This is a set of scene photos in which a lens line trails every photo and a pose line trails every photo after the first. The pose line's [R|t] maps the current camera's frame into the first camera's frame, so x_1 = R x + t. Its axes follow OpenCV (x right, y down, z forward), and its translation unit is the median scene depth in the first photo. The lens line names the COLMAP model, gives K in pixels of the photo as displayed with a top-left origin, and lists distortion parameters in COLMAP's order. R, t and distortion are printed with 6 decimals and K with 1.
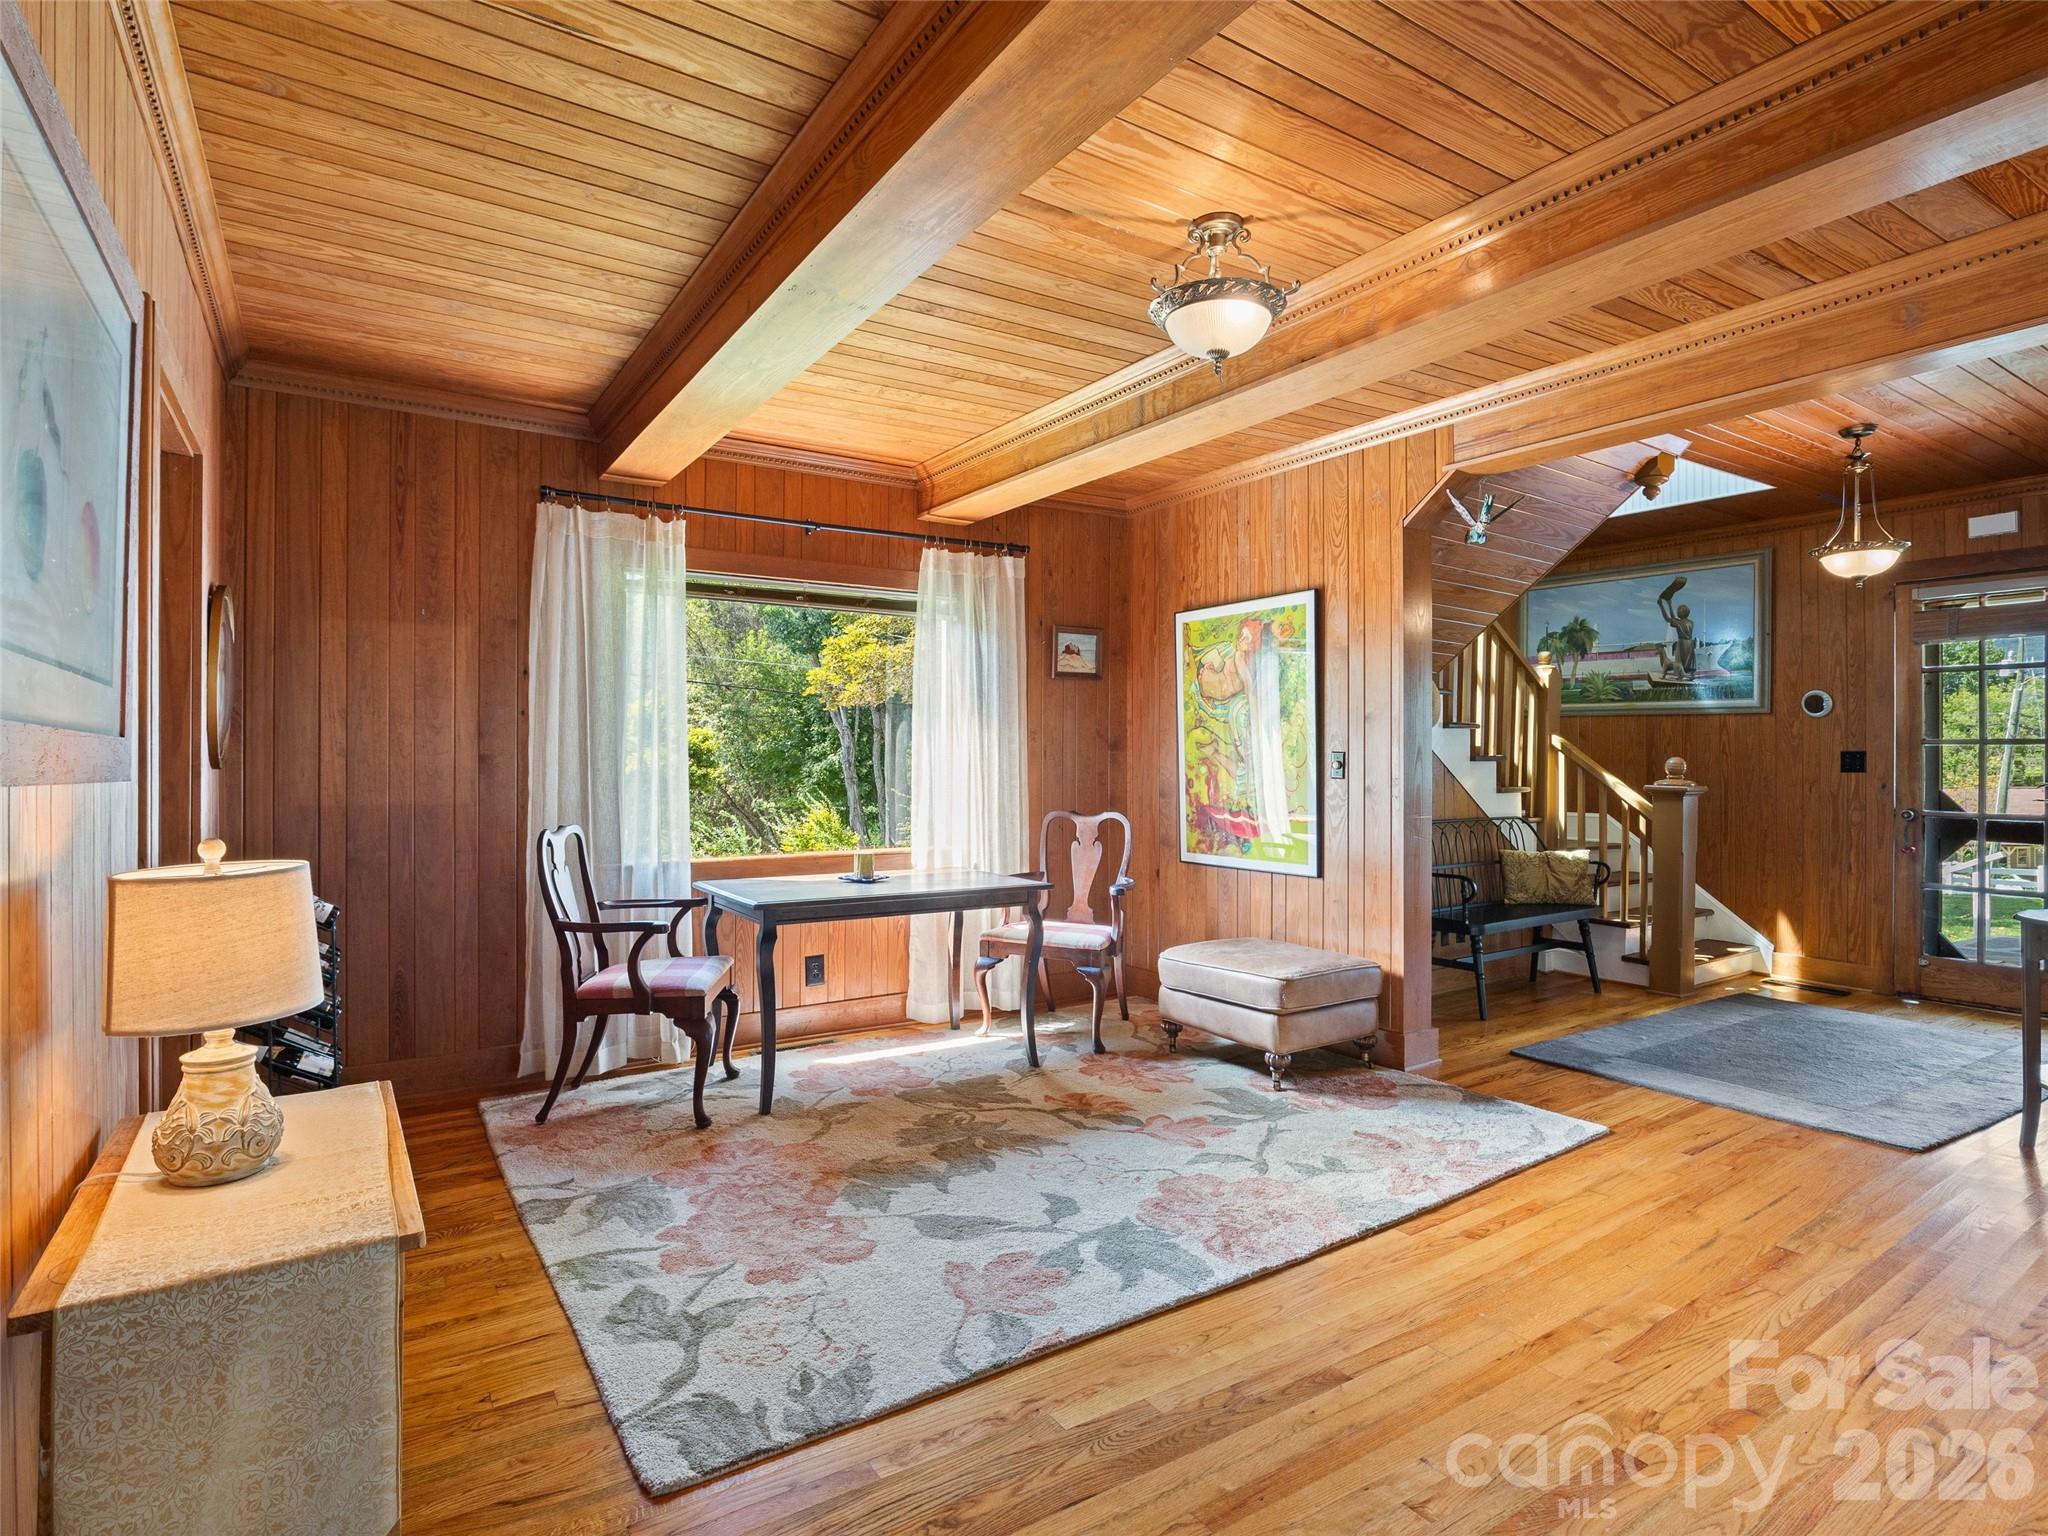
lens RADIAL K [[1038.6, 0, 1024.0], [0, 1038.6, 768.0], [0, 0, 1]] dist [-0.029635, 0.007925]
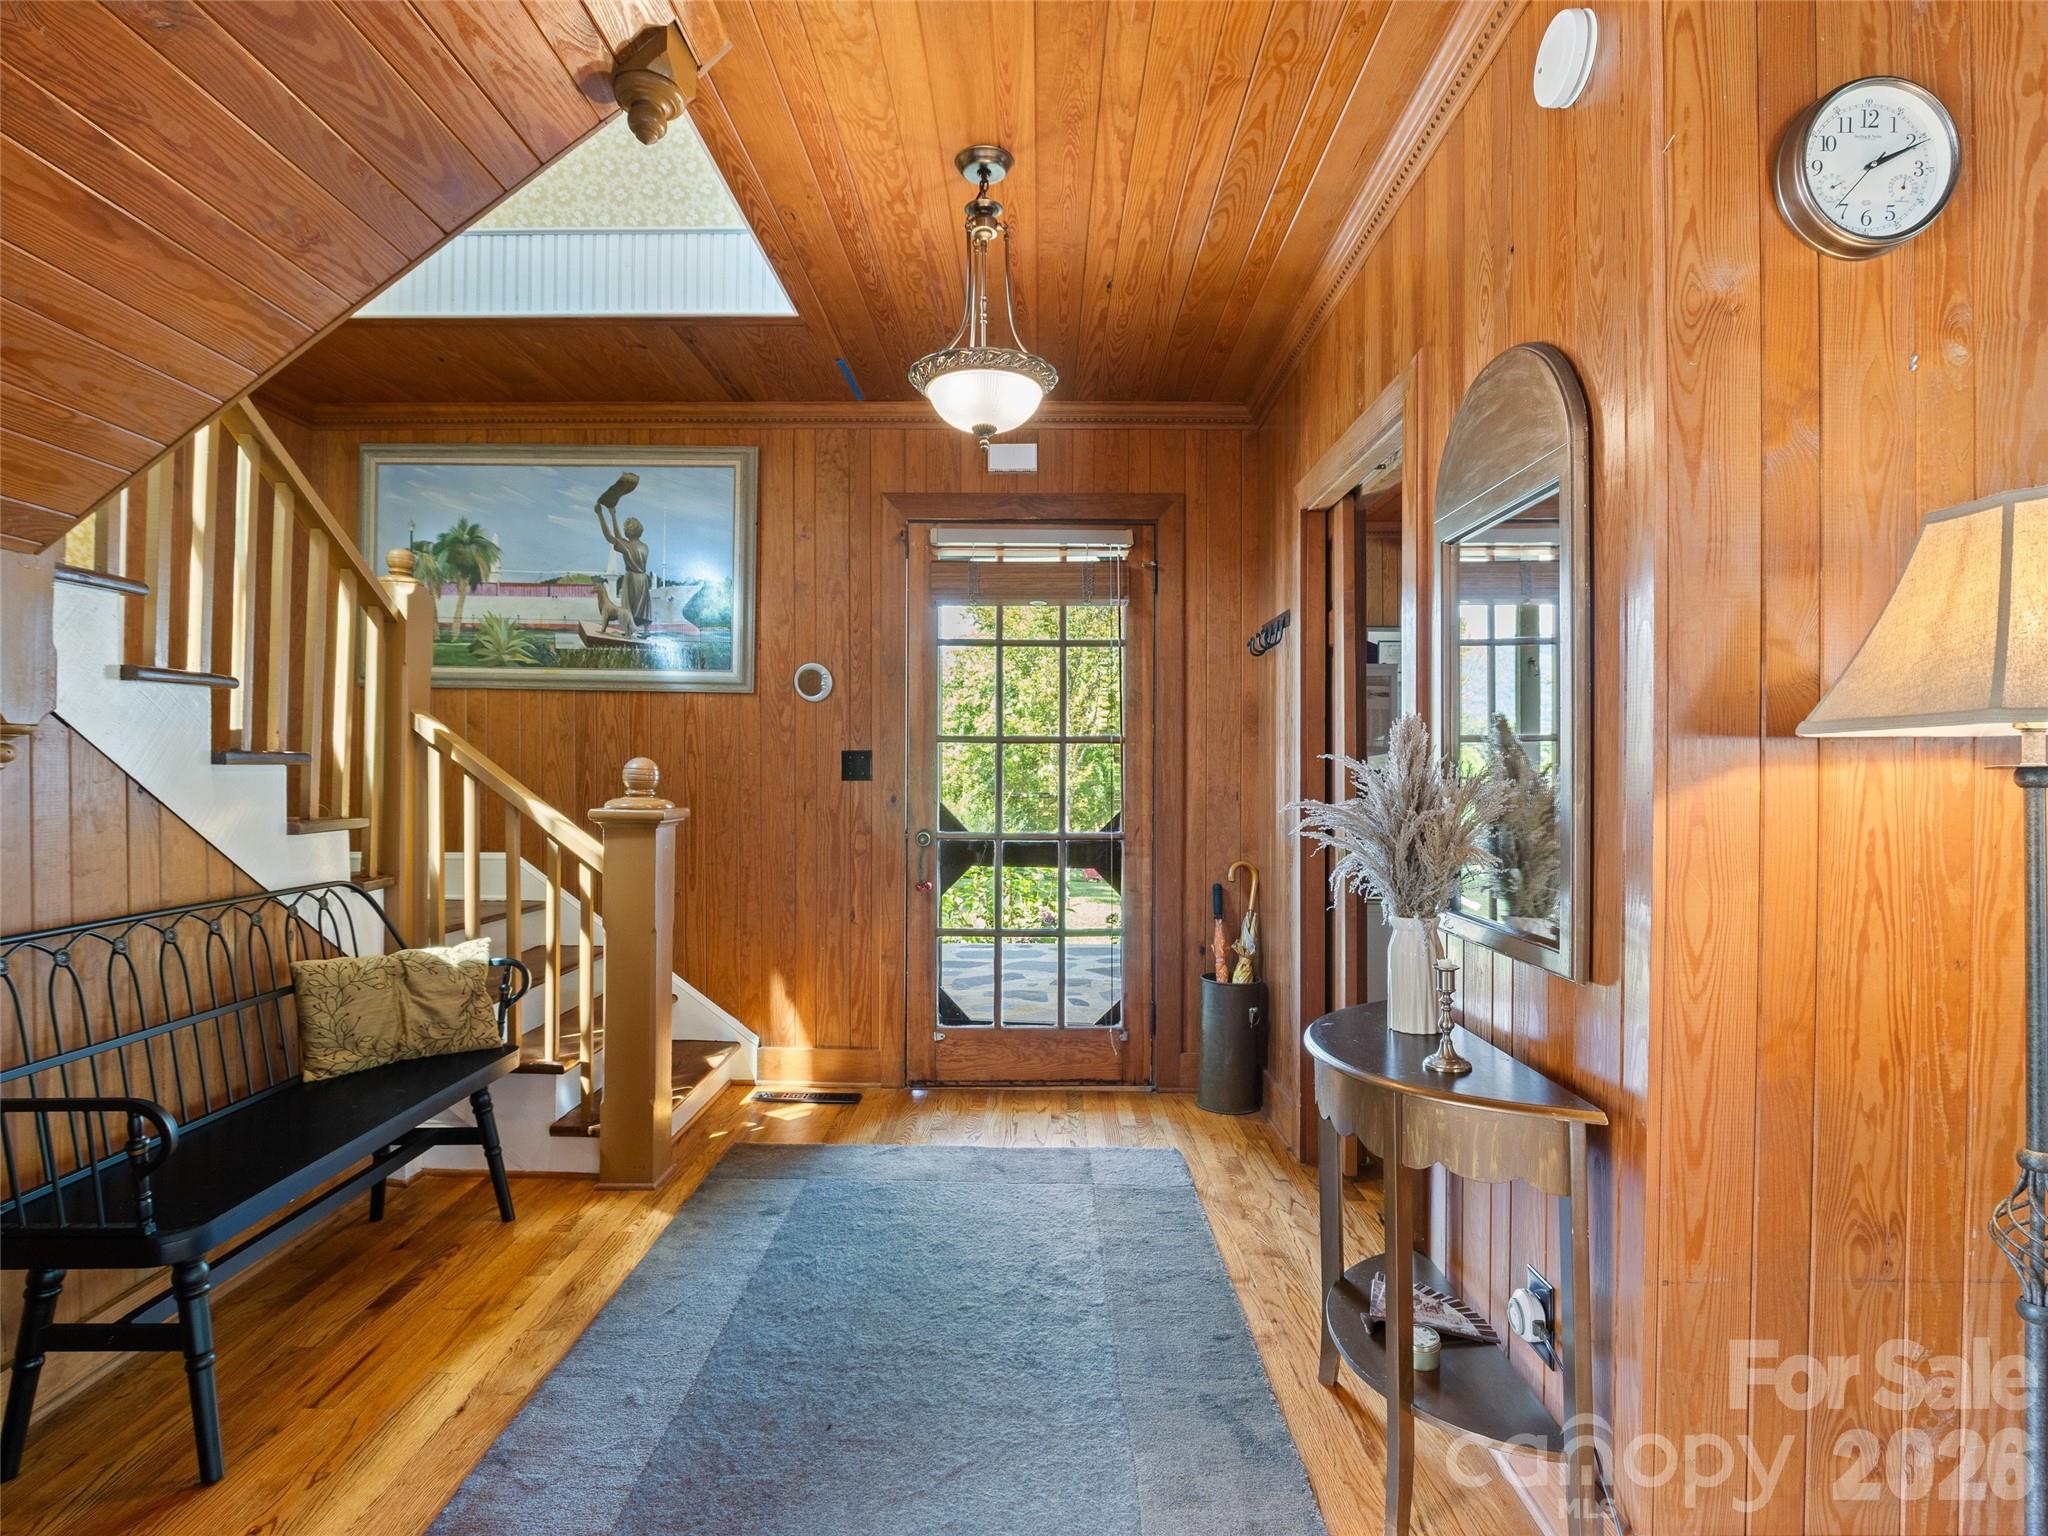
lens RADIAL K [[1038.6, 0, 1024.0], [0, 1038.6, 768.0], [0, 0, 1]] dist [-0.029635, 0.007925]
pose [[0.548161, 0.000580, 0.836373, 0.258451], [0.004230, 0.999985, -0.003466, -0.001674], [-0.836362, 0.005438, 0.548150, 0.481475]]
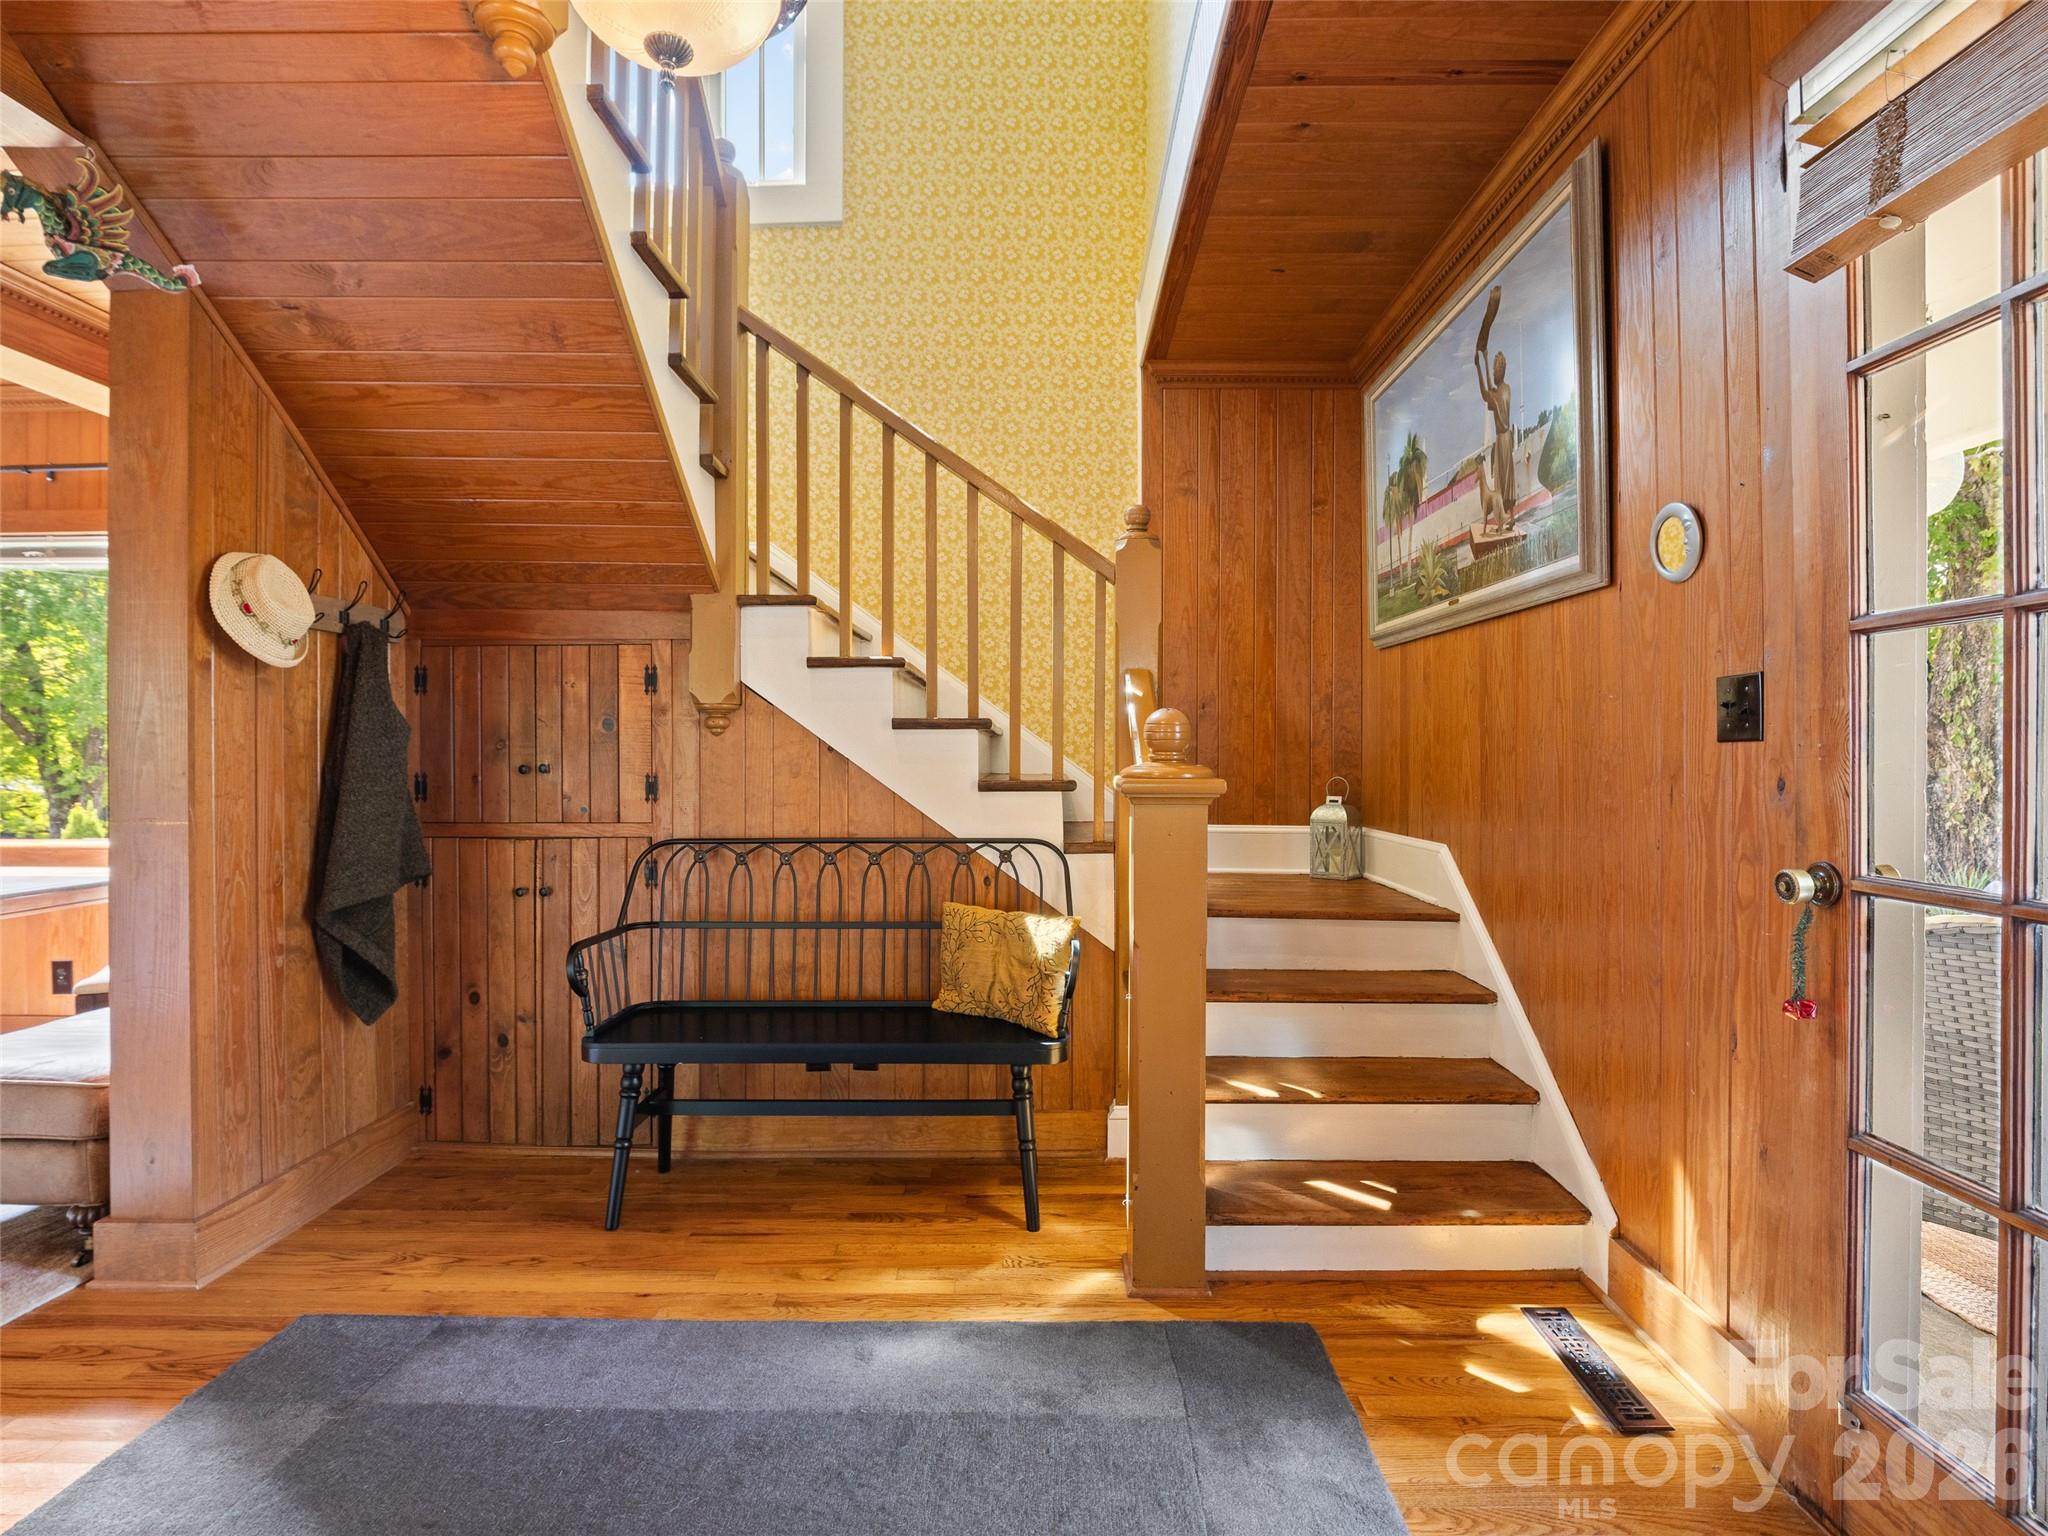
lens RADIAL K [[1038.6, 0, 1024.0], [0, 1038.6, 768.0], [0, 0, 1]] dist [-0.029635, 0.007925]
pose [[0.836927, 0.005116, -0.547291, 0.758510], [-0.003925, 0.999987, 0.003346, 0.011024], [0.547301, -0.000652, 0.836936, 0.579421]]
